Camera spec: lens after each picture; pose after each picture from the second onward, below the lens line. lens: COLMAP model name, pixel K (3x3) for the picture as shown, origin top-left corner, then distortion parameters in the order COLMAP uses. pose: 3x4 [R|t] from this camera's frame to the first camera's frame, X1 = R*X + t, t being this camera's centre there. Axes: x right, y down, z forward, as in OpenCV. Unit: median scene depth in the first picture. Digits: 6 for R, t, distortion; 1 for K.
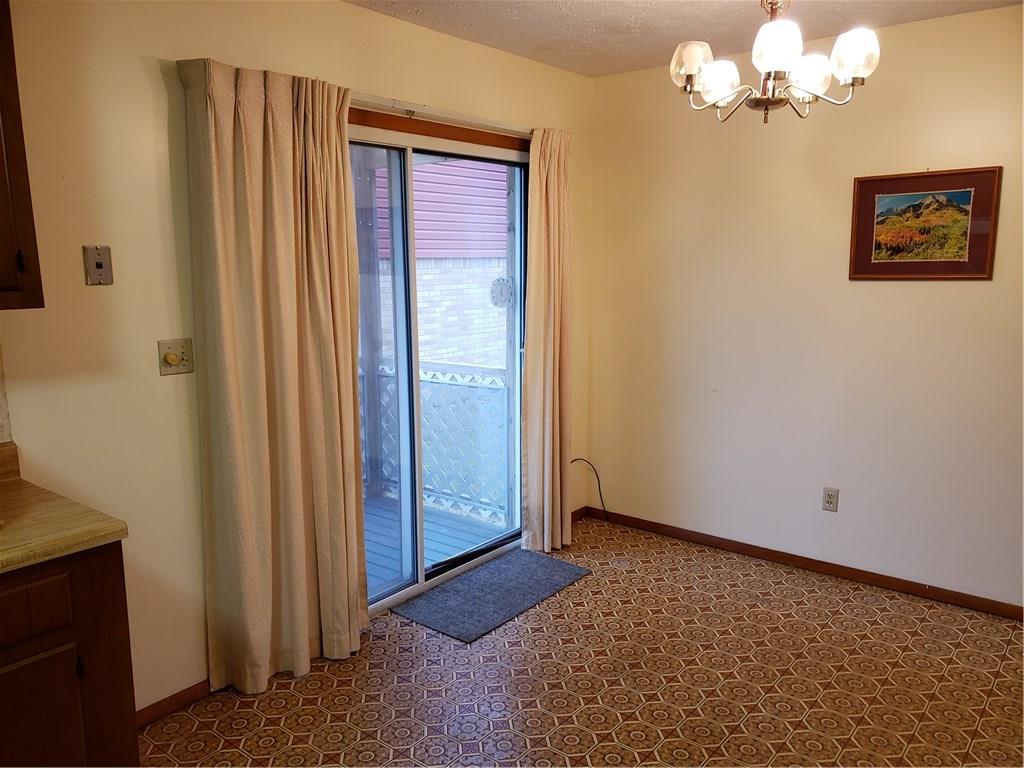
lens RADIAL K [[787.2, 0, 512.1], [0, 787.2, 383.5], [0, 0, 1]] dist [0.017898, 0.014038]
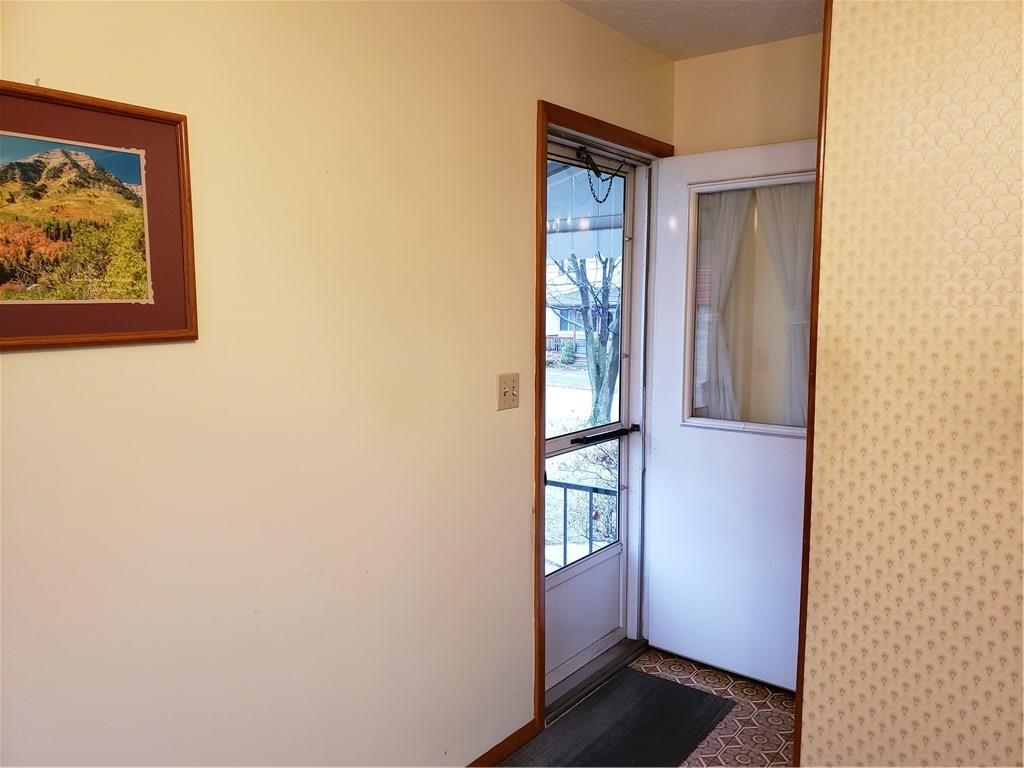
lens RADIAL K [[787.2, 0, 512.9], [0, 787.2, 387.1], [0, 0, 1]] dist [0.017898, 0.014038]
pose [[-0.030028, -0.107040, 0.993801, 0.087638], [0.156469, 0.981489, 0.110442, -0.121817], [-0.987226, 0.158816, -0.012724, 0.789161]]
